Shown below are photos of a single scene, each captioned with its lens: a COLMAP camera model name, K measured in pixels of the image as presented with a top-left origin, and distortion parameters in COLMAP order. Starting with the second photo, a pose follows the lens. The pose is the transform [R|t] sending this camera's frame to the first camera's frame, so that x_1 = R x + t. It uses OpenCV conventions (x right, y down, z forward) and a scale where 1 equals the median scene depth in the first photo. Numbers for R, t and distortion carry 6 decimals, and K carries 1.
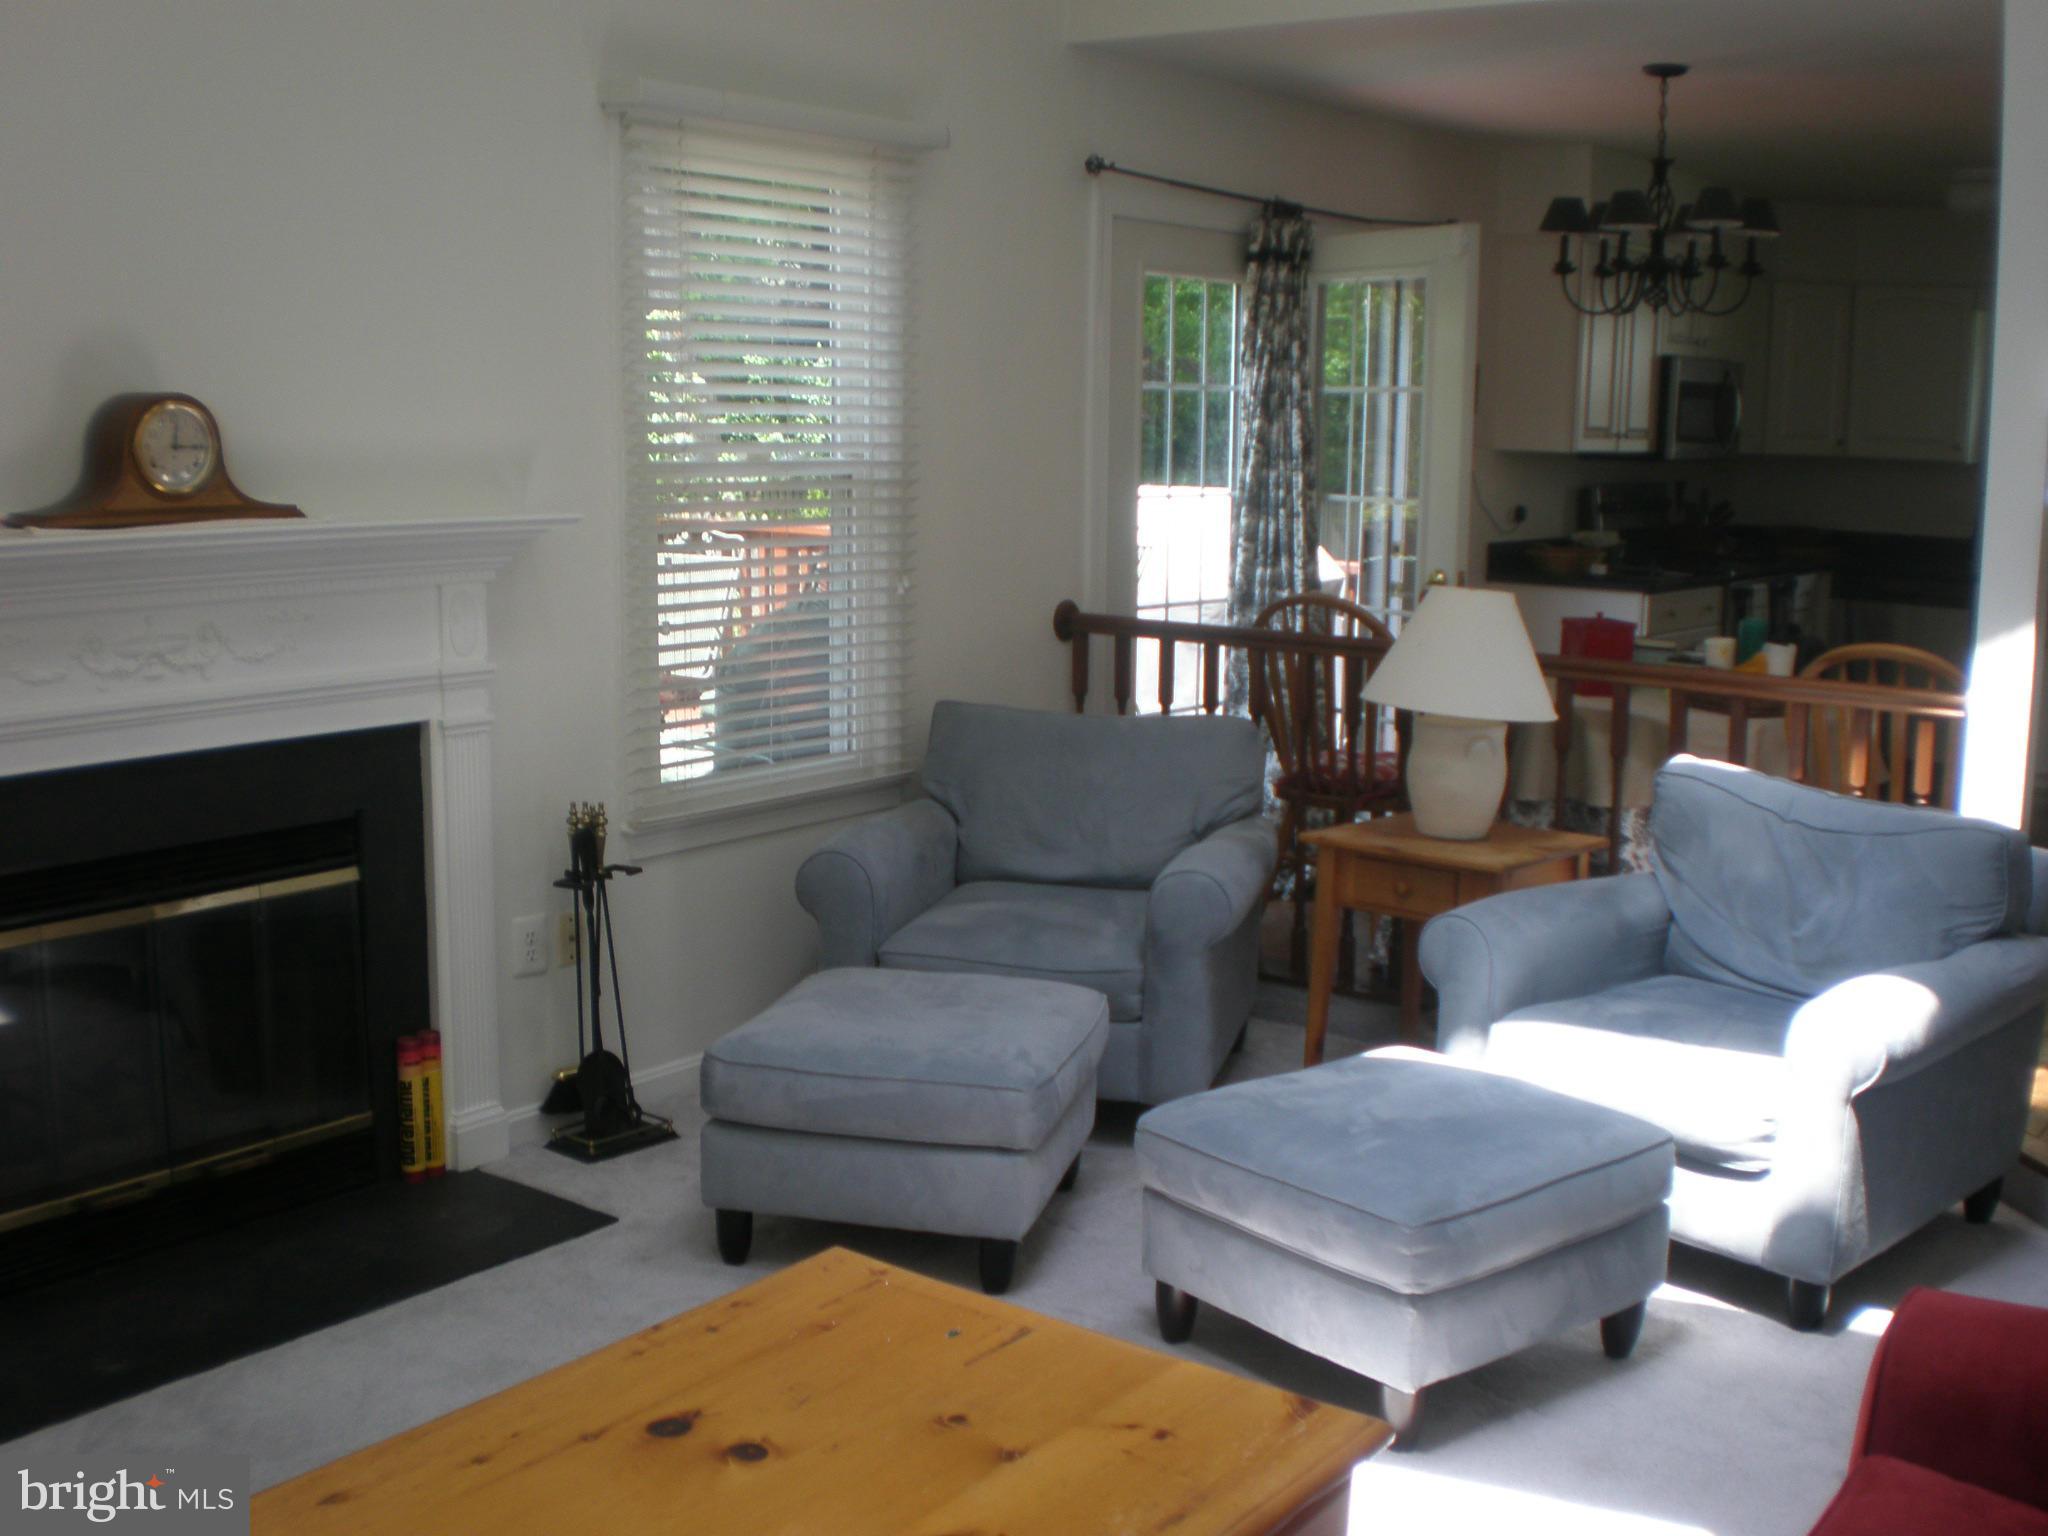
lens RADIAL K [[2188.4, 0, 1024.0], [0, 2188.4, 768.0], [0, 0, 1]] dist [-0.055949, -0.205817]
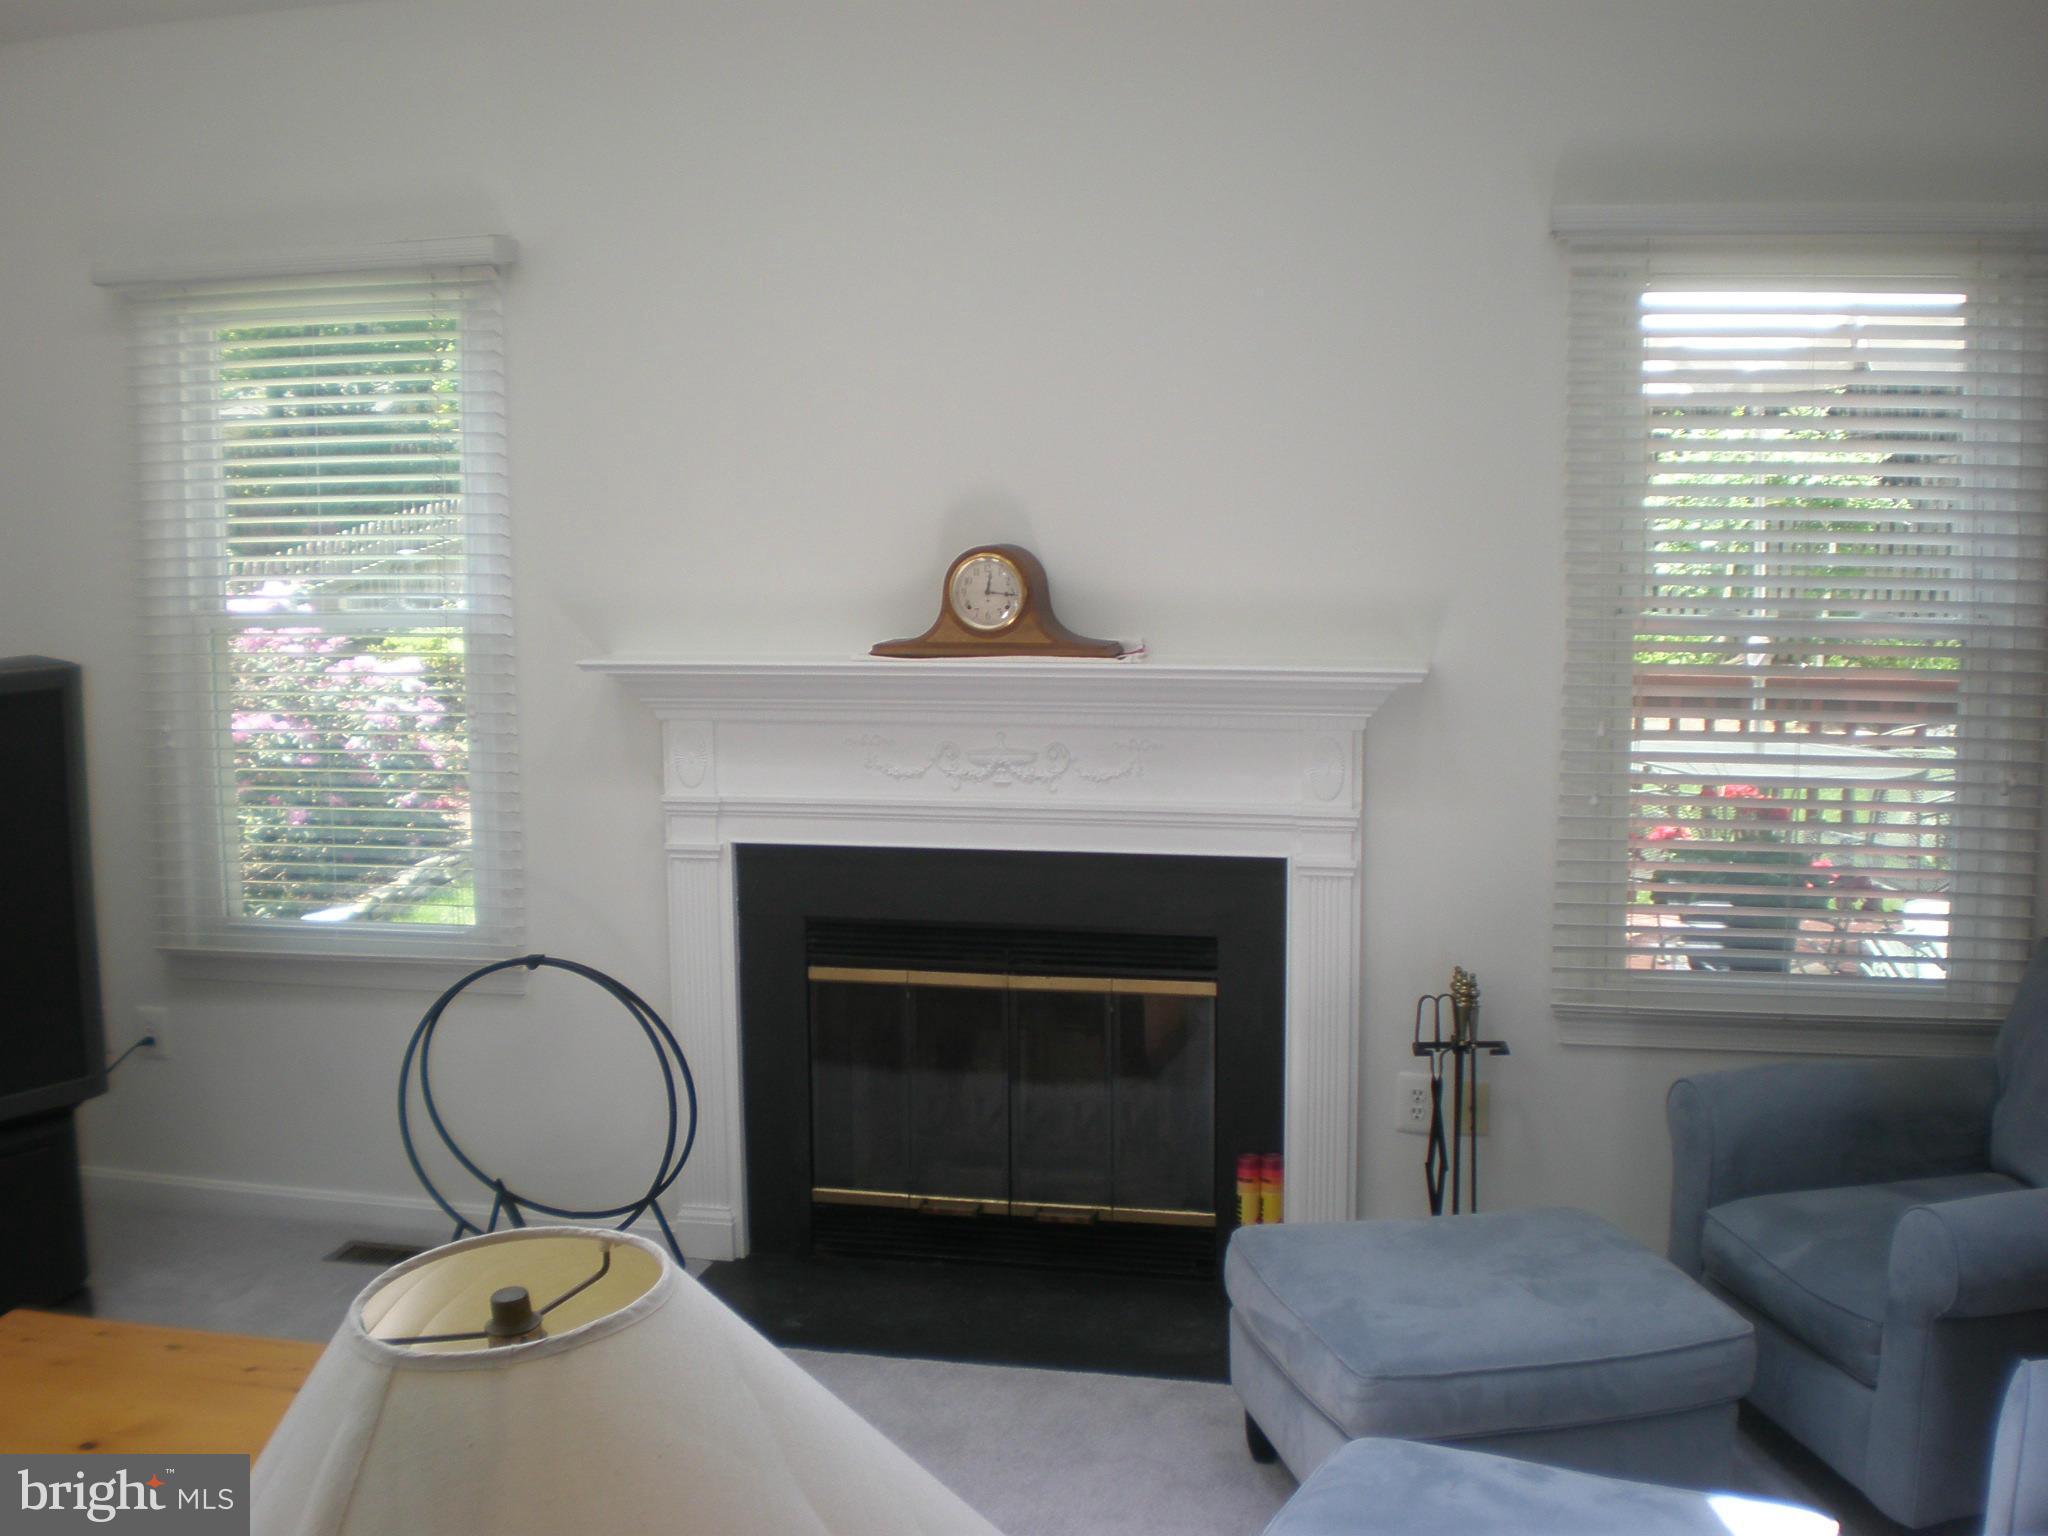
lens RADIAL K [[2188.4, 0, 1024.0], [0, 2188.4, 768.0], [0, 0, 1]] dist [-0.055949, -0.205817]
pose [[0.421446, 0.099554, -0.901372, 0.657692], [-0.134530, 0.989821, 0.046422, -0.103726], [0.896819, 0.101697, 0.430549, 0.471522]]
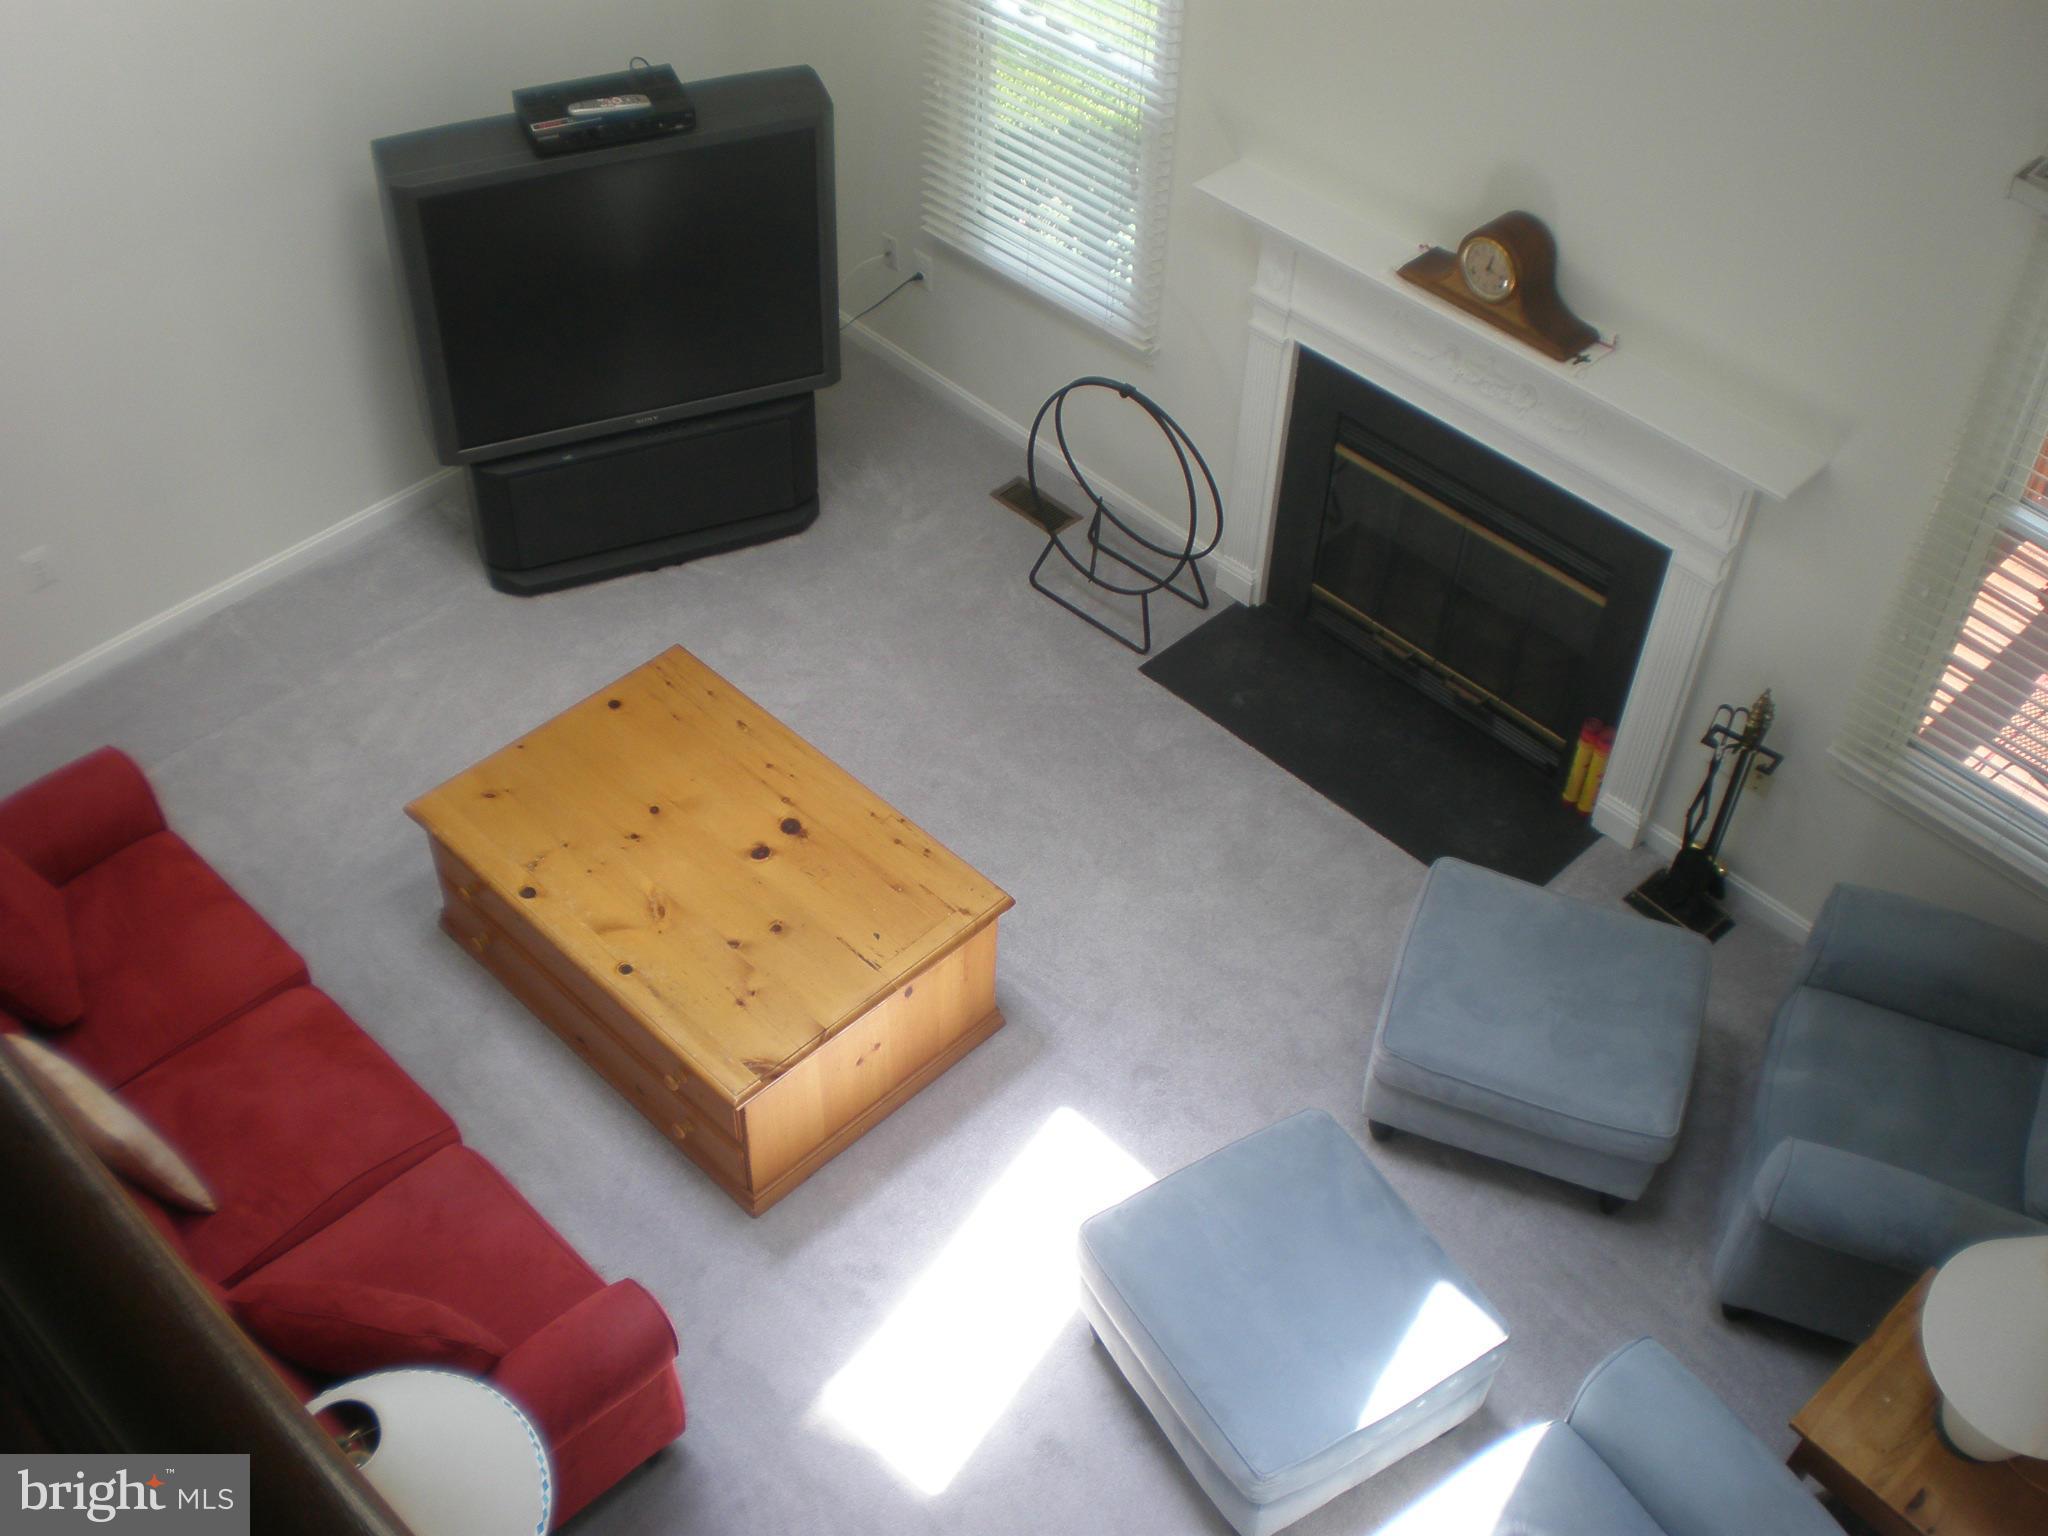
lens RADIAL K [[2188.4, 0, 1024.0], [0, 2188.4, 768.0], [0, 0, 1]] dist [-0.055949, -0.205817]
pose [[-0.133258, 0.691069, -0.710398, 0.788979], [-0.194168, 0.684696, 0.702489, -0.787567], [0.971875, 0.231548, 0.042942, 0.672262]]
